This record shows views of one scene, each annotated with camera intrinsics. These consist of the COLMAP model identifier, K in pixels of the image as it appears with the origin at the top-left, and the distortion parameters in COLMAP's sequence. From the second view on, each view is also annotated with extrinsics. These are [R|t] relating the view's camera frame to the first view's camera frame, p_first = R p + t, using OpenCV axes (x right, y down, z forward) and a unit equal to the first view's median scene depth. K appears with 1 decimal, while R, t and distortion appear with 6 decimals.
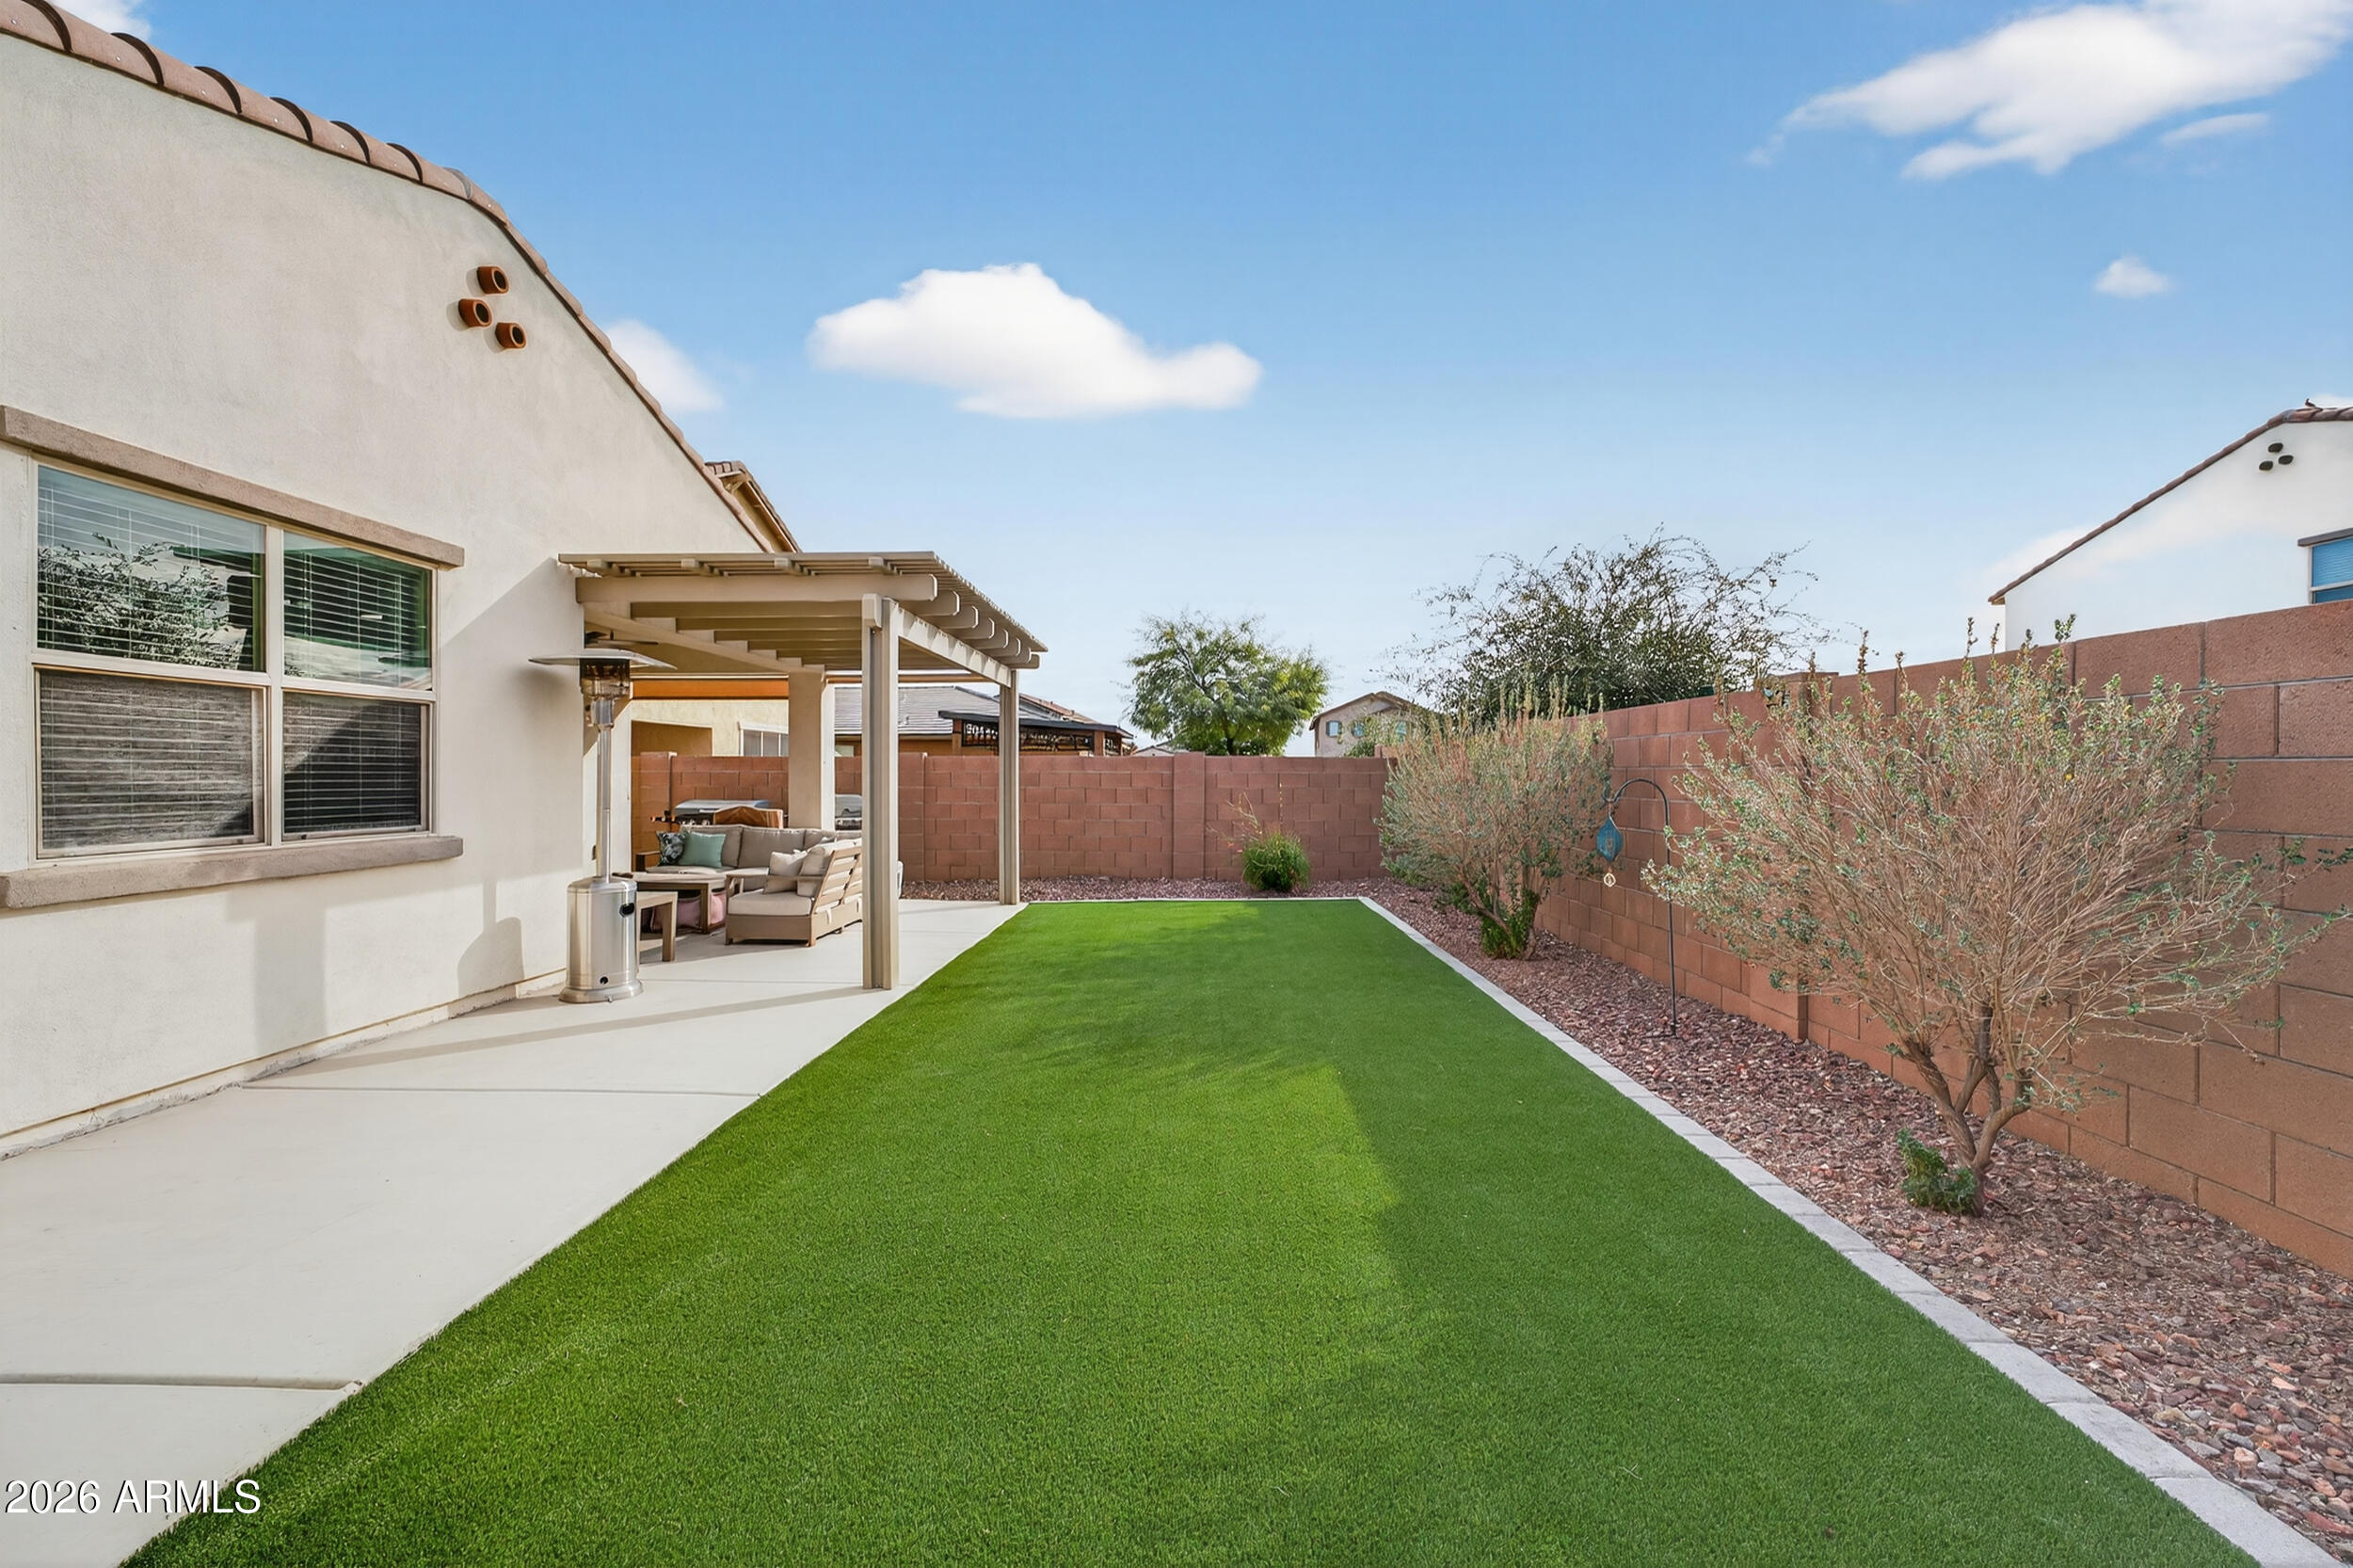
lens RADIAL K [[948.5, 0, 1180.9], [0, 948.5, 779.9], [0, 0, 1]] dist [-0.018471, 0.011790]
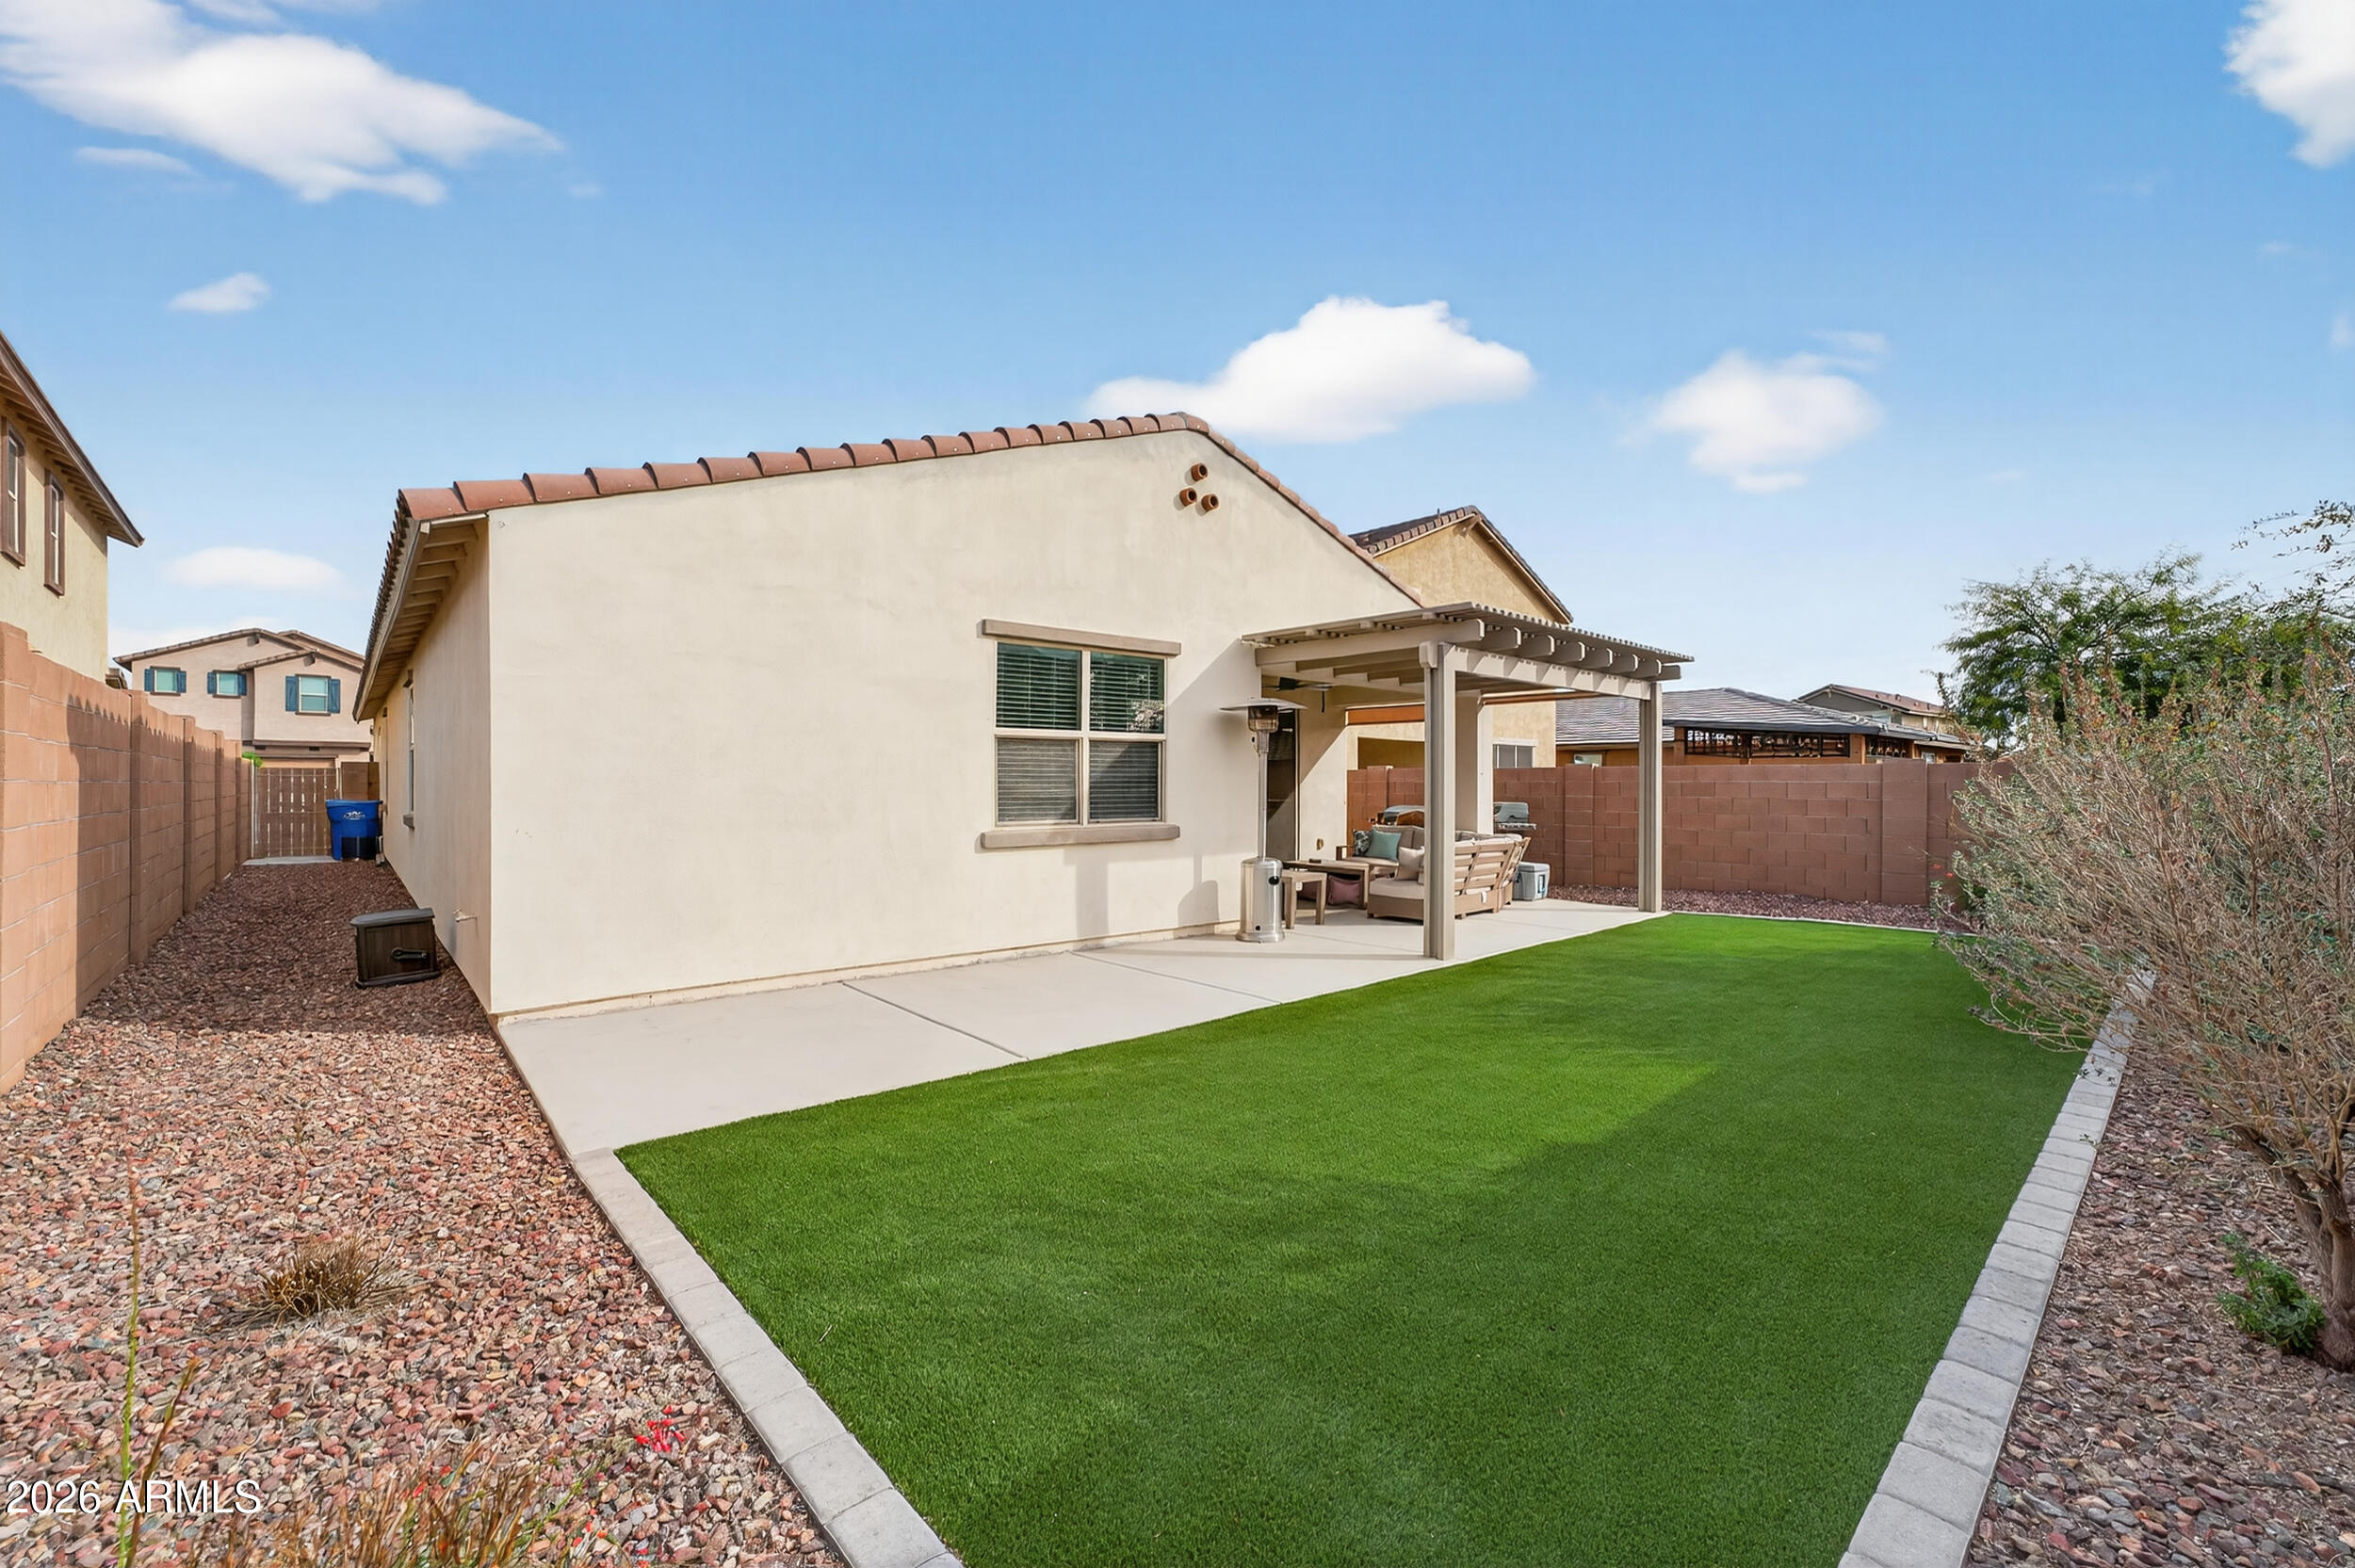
lens RADIAL K [[949.2, 0, 1167.3], [0, 949.2, 778.4], [0, 0, 1]] dist [-0.018471, 0.011790]
pose [[0.685029, -0.004294, -0.728503, 0.365521], [-0.004636, 0.999937, -0.010254, -0.002389], [0.728501, 0.010402, 0.684966, -0.111147]]
